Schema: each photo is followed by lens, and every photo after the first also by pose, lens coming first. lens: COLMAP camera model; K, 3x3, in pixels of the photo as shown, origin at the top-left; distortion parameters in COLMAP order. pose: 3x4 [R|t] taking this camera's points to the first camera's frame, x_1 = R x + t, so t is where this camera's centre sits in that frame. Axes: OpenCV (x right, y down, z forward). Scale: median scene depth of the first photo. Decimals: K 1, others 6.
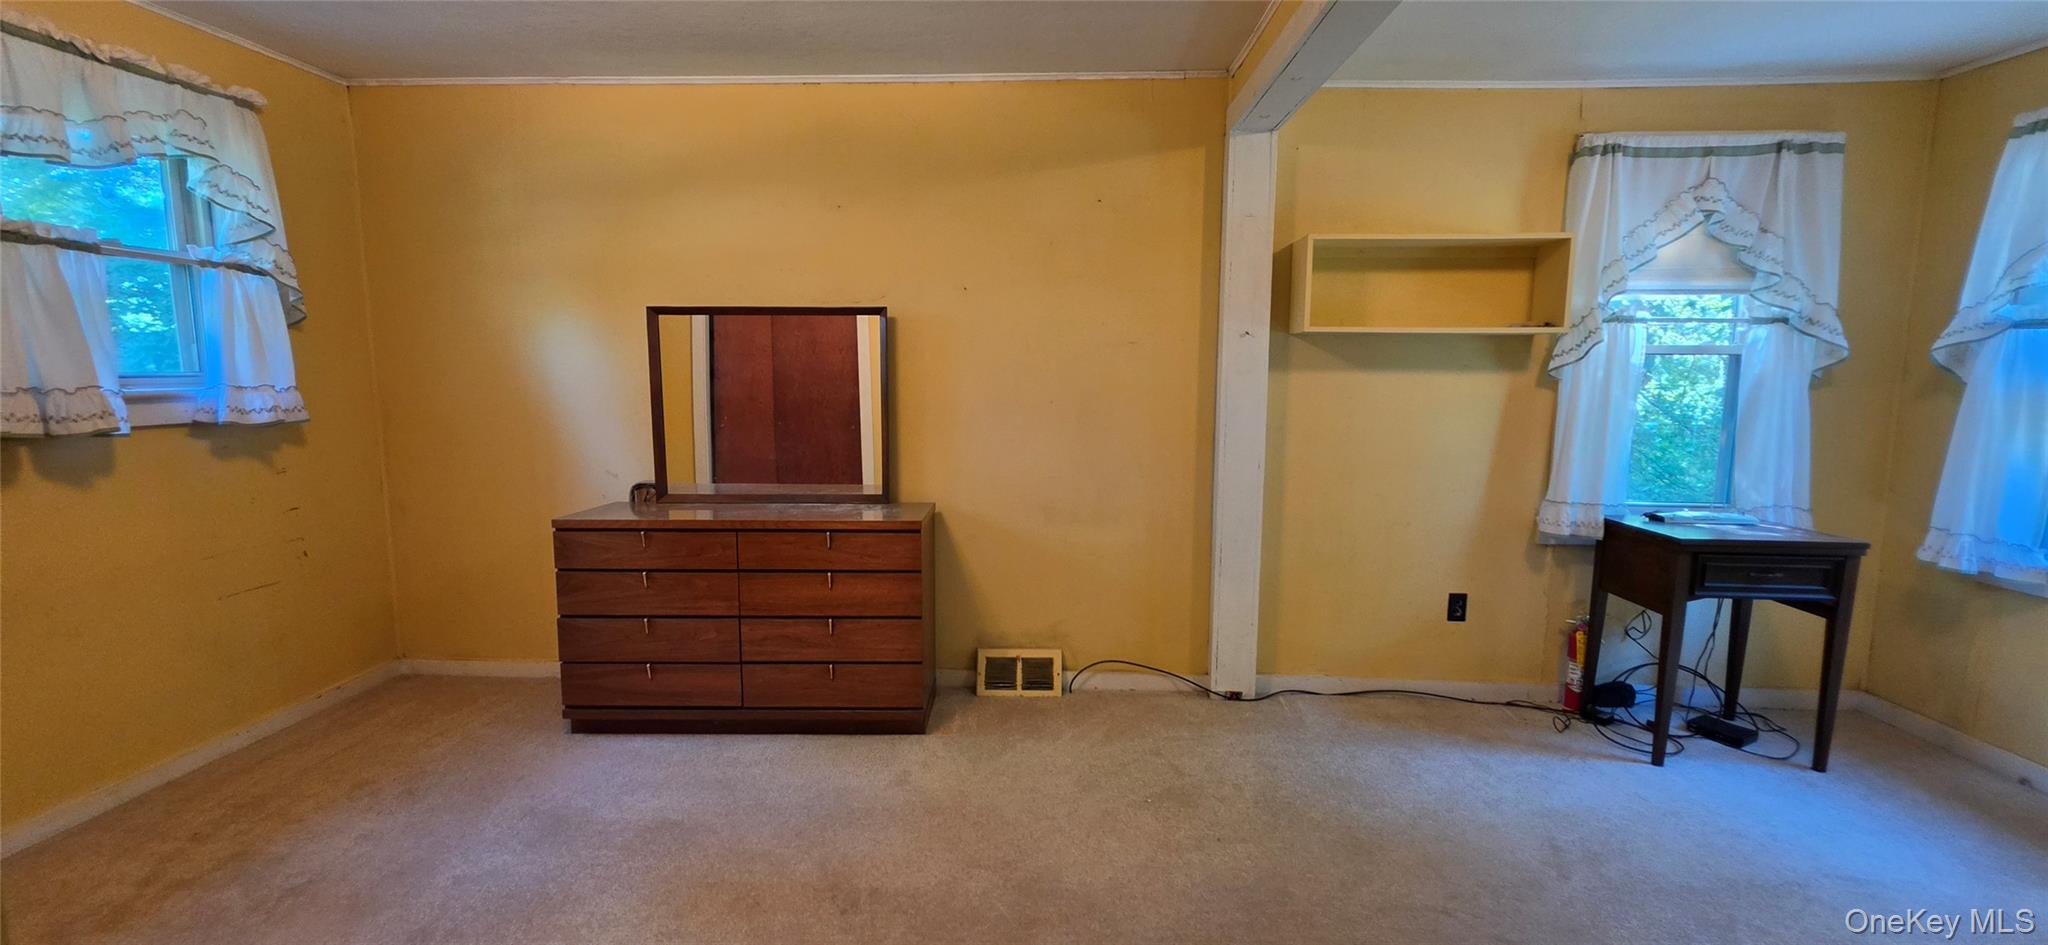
lens RADIAL K [[823.8, 0, 1027.6], [0, 823.8, 475.7], [0, 0, 1]] dist [-0.000102, 0.000397]
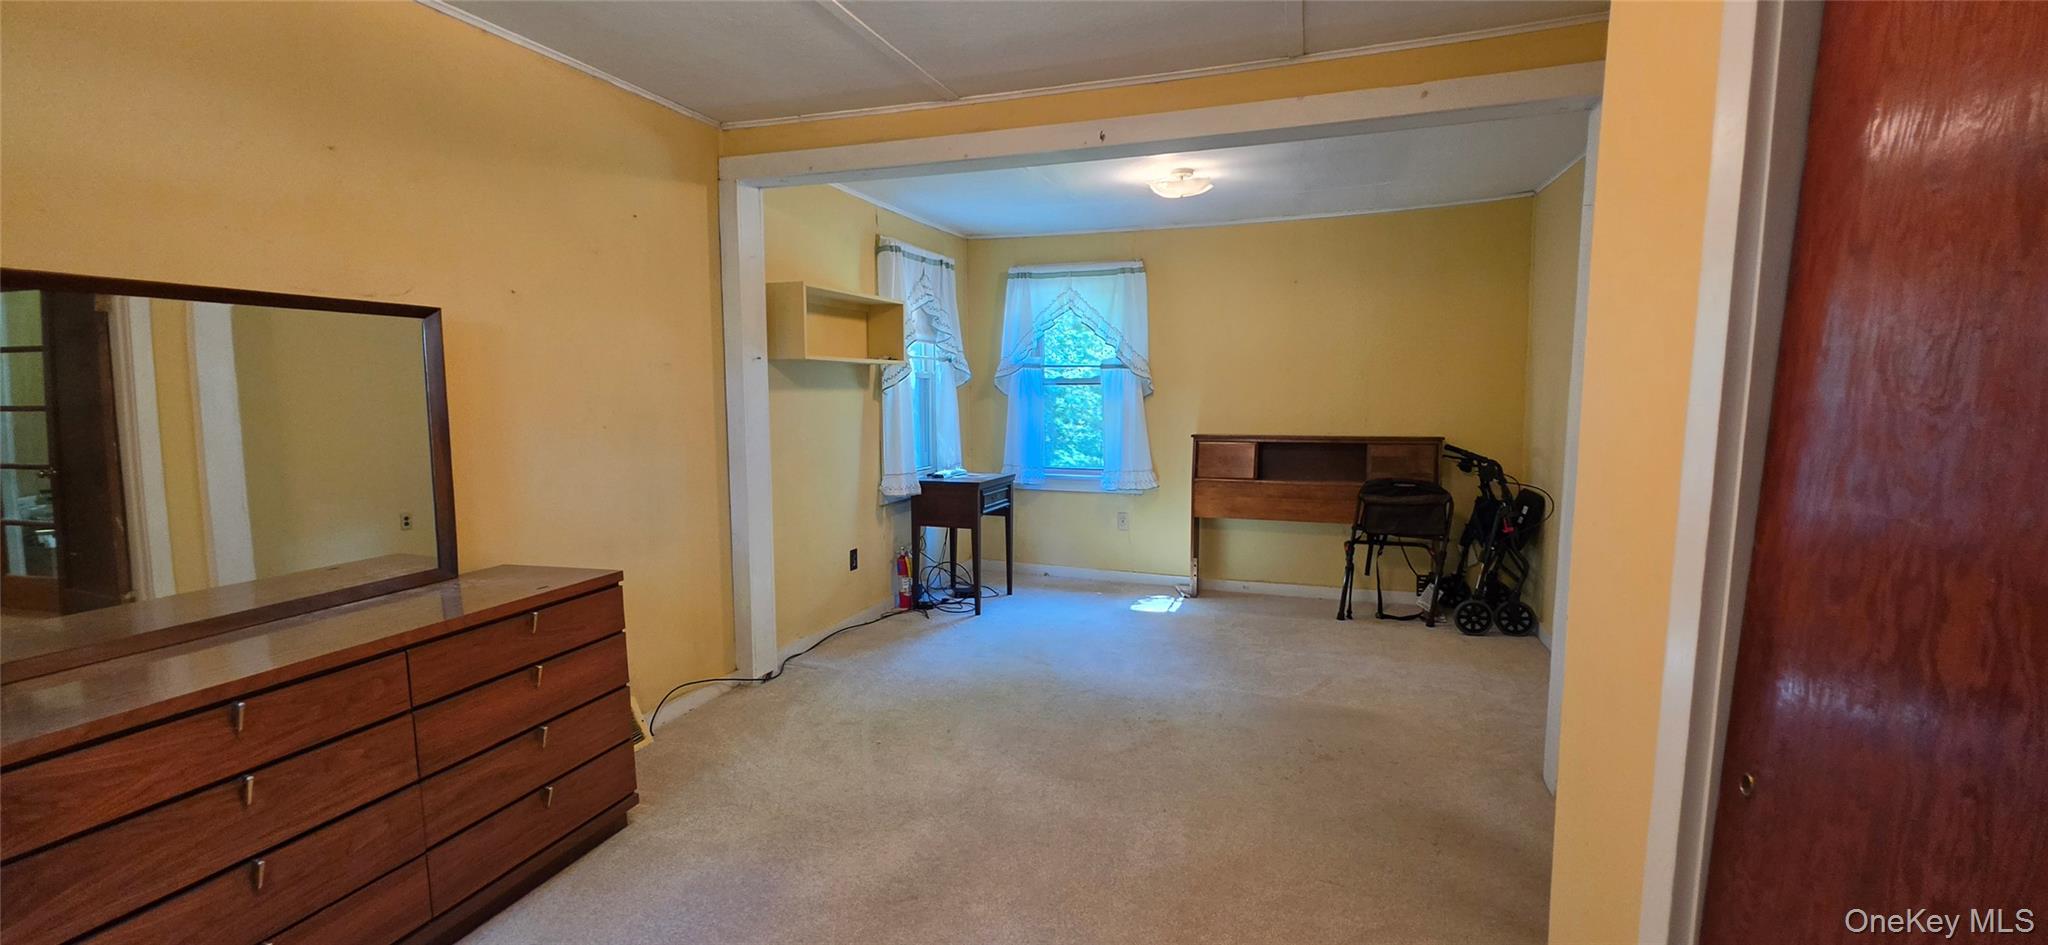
lens RADIAL K [[823.8, 0, 1026.2], [0, 823.8, 467.9], [0, 0, 1]] dist [-0.000102, 0.000397]
pose [[0.298692, -0.099651, 0.949133, -0.737651], [0.119120, 0.990649, 0.066523, -0.053386], [-0.946886, 0.093190, 0.307769, 0.306219]]
